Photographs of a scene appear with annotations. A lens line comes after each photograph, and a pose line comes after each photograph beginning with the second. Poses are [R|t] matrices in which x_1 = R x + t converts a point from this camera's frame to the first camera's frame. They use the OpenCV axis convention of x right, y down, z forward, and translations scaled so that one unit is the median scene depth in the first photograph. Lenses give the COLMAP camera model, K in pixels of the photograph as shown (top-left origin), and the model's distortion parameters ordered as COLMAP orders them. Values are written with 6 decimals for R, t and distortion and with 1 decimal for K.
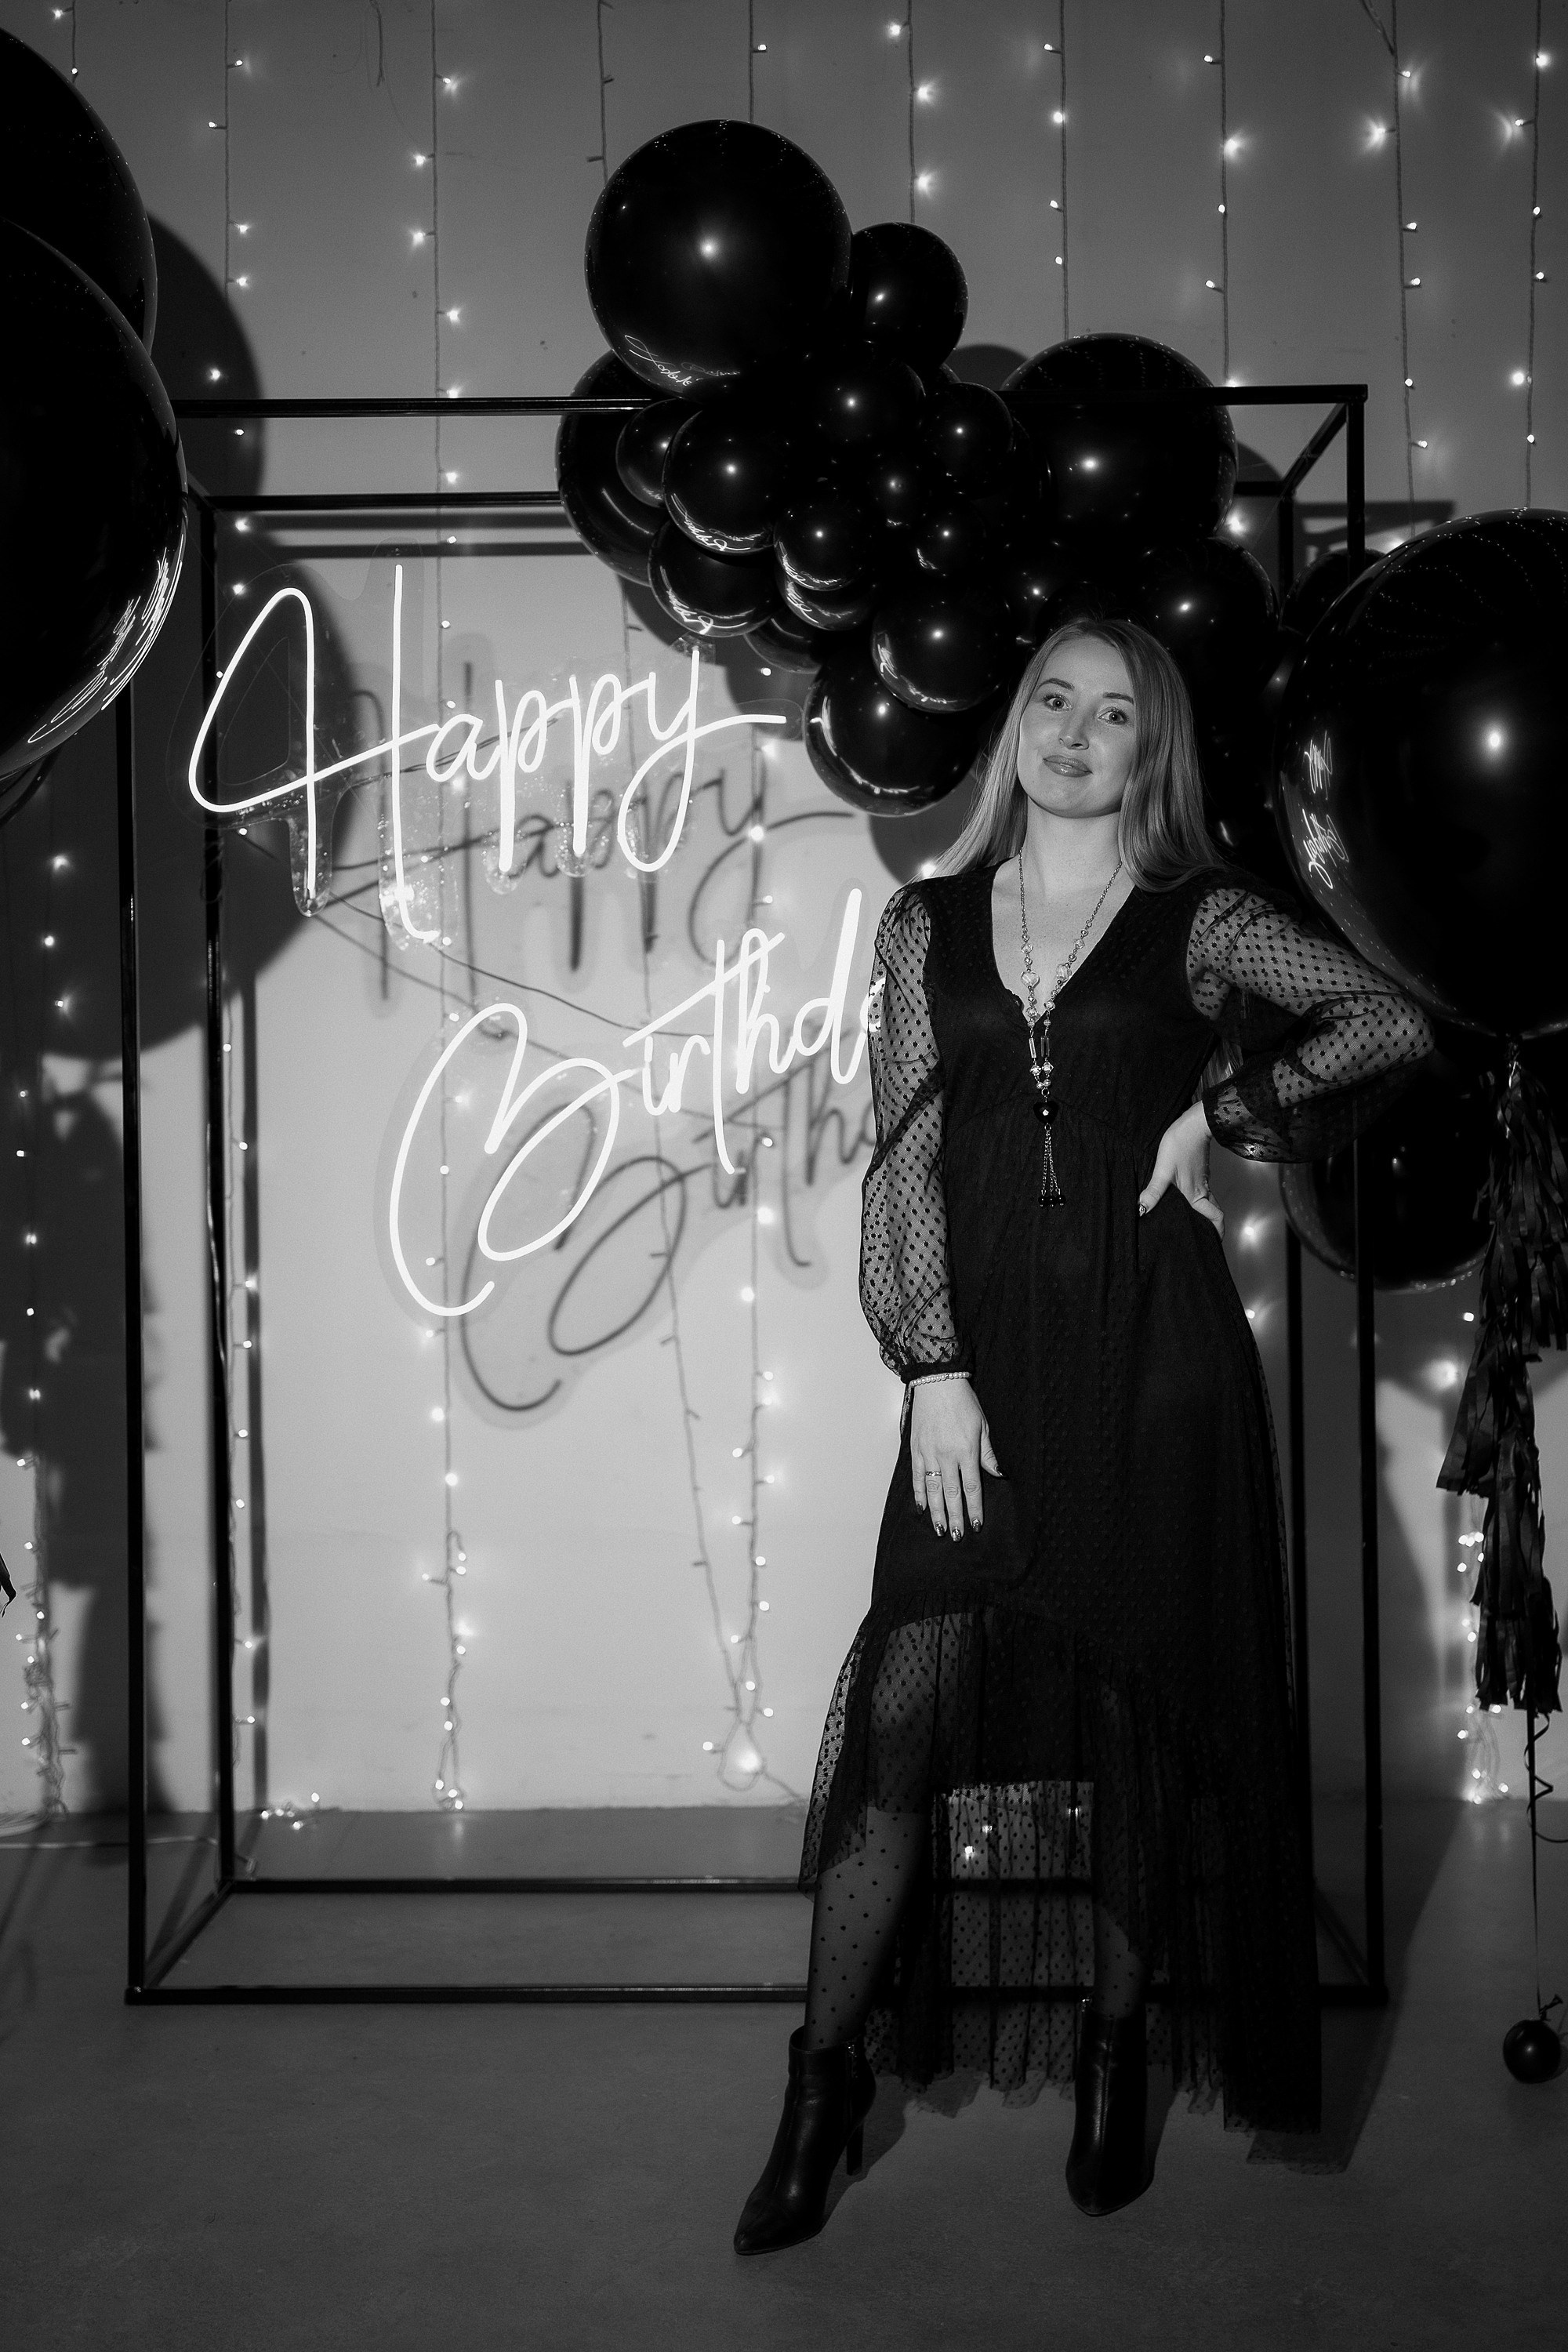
lens RADIAL K [[2644.3, 0, 784.9], [0, 2644.3, 1154.1], [0, 0, 1]] dist [0.020502, 0.000000]
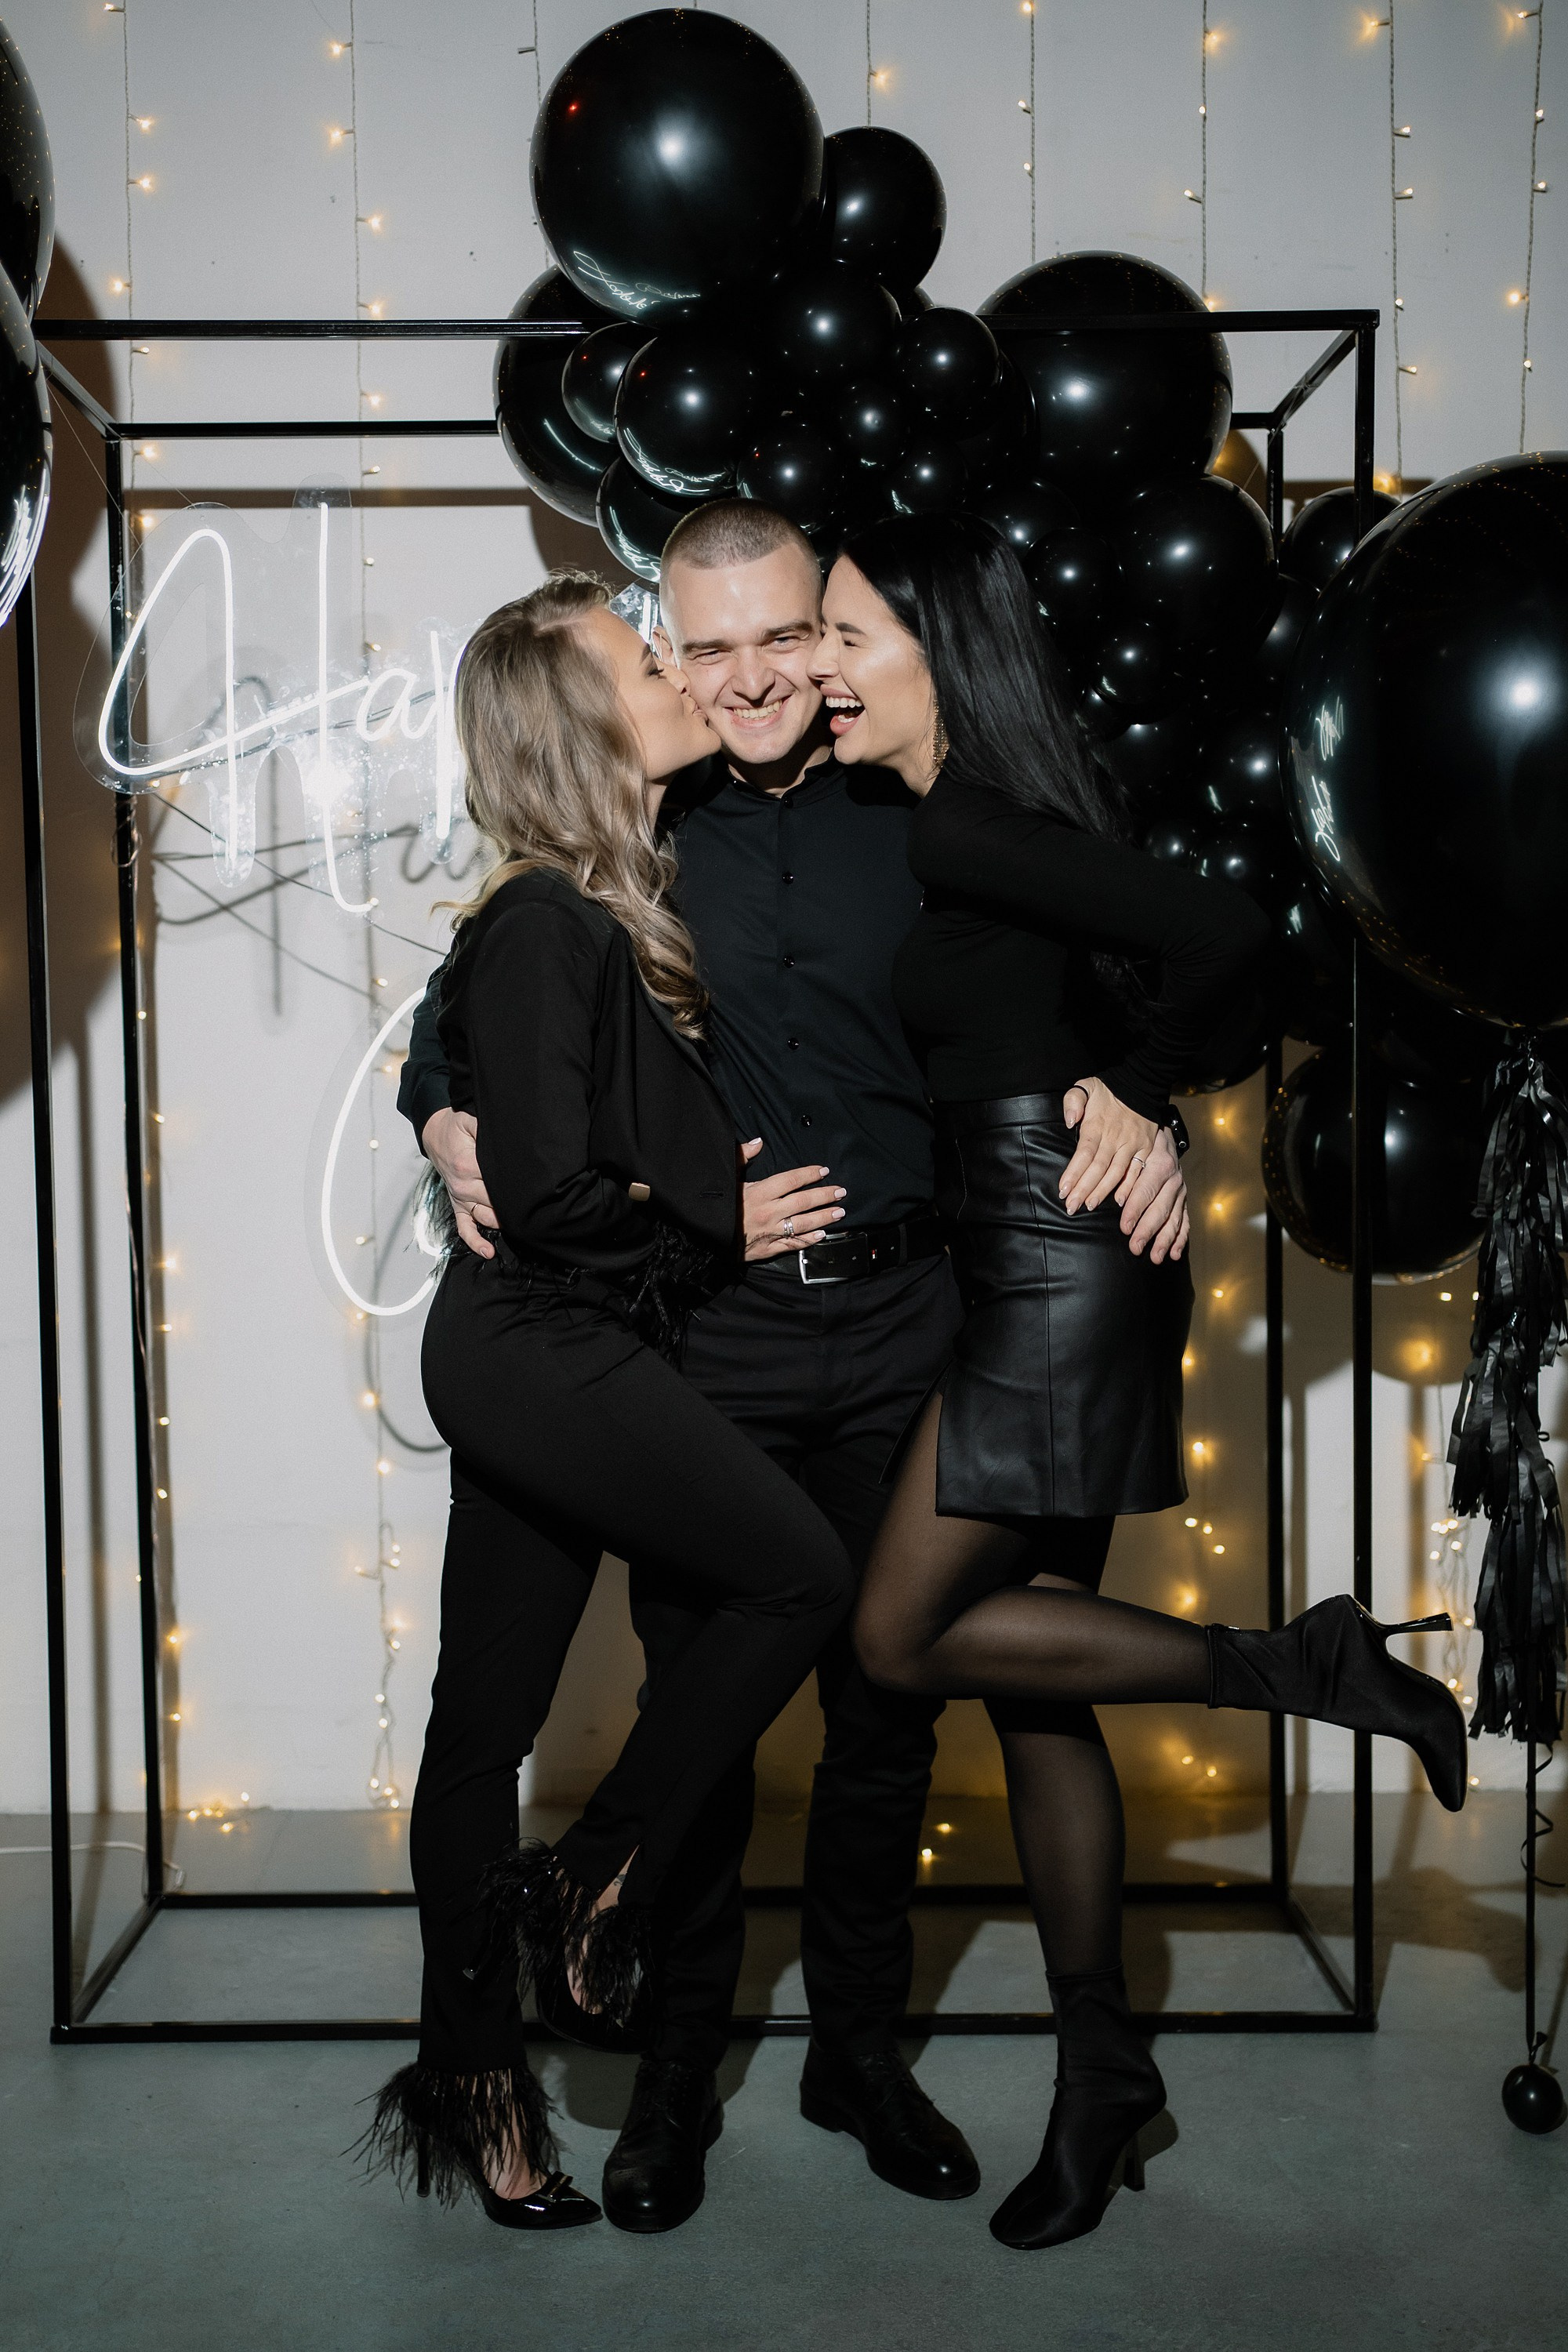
lens RADIAL K [[2644.3, 0, 737.5], [0, 2644.3, 1219.4], [0, 0, 1]] dist [0.020502, 0.000000]
pose [[0.999830, -0.002054, 0.018298, -0.019563], [0.000981, 0.998288, 0.058476, -0.027808], [-0.018387, -0.058448, 0.998121, 0.063484]]
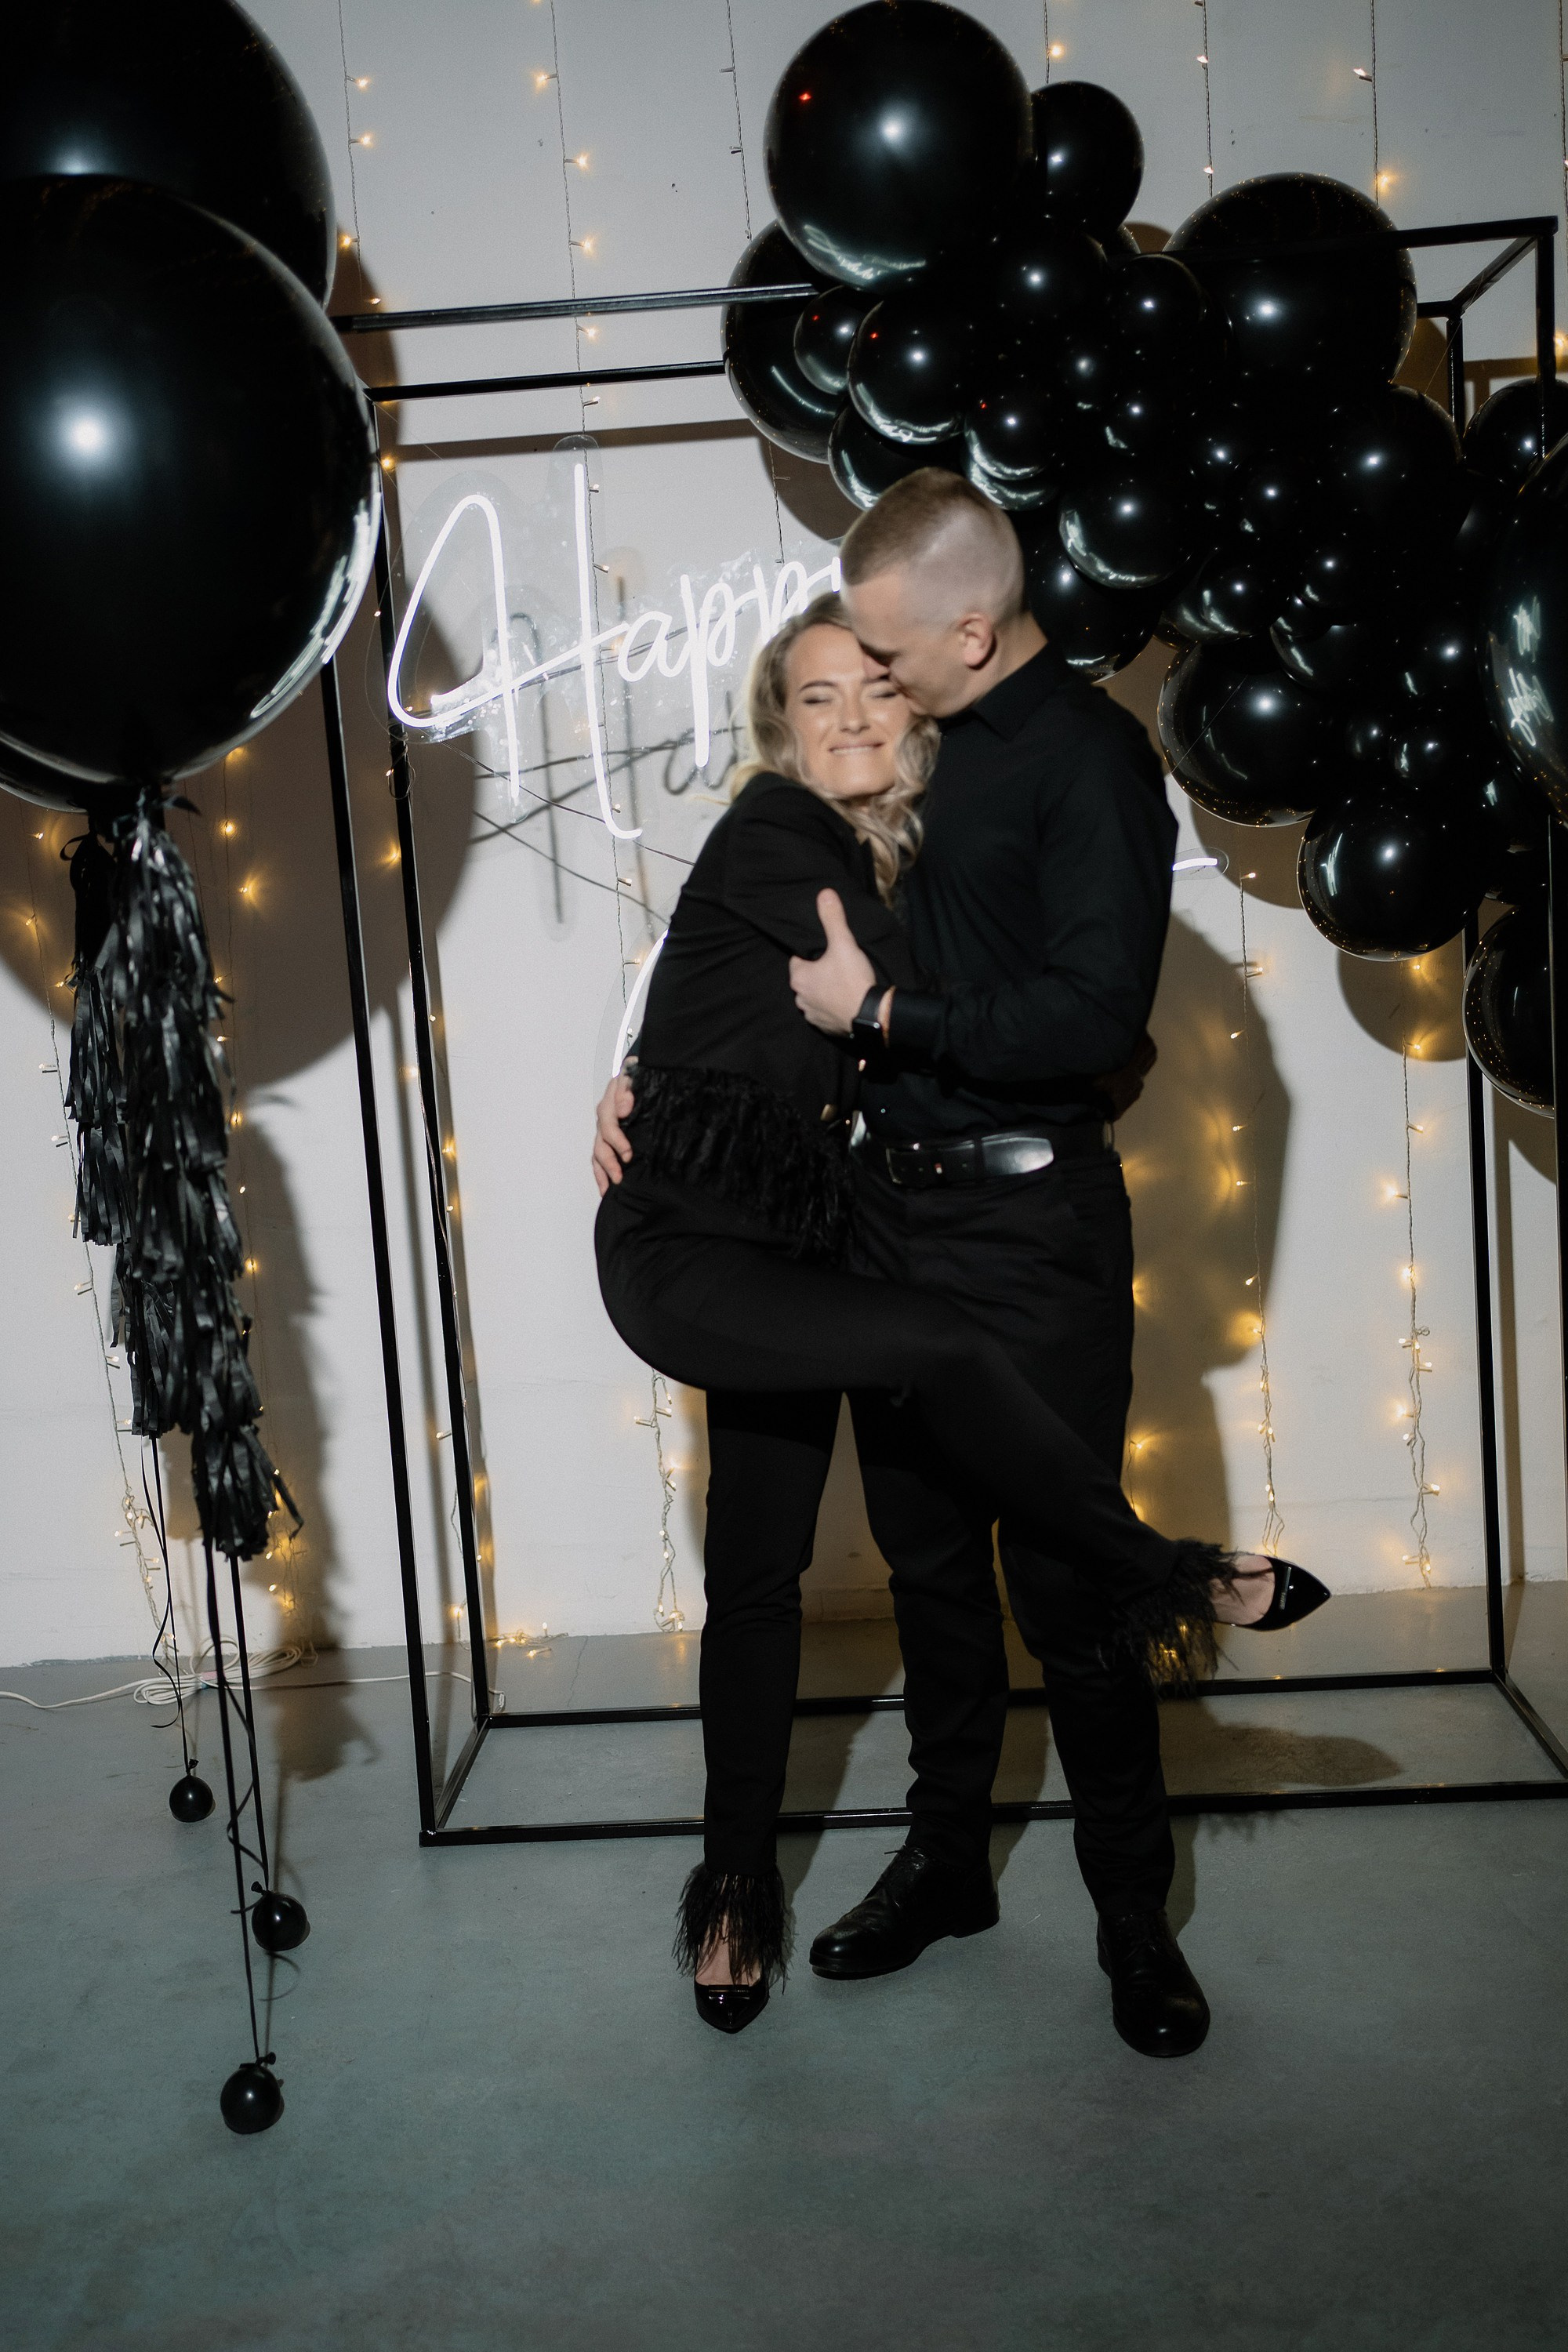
lens RADIAL K [[2644.3, 0, 735.8], [0, 2644.3, 1233.7], [0, 0, 1]] dist [0.020502, 0.000000]
pose [[0.997712, -0.052039, -0.043149, -0.057761], [0.057426, 0.989205, 0.134814, -0.065184], [0.035668, -0.136984, 0.989931, -0.036368]]
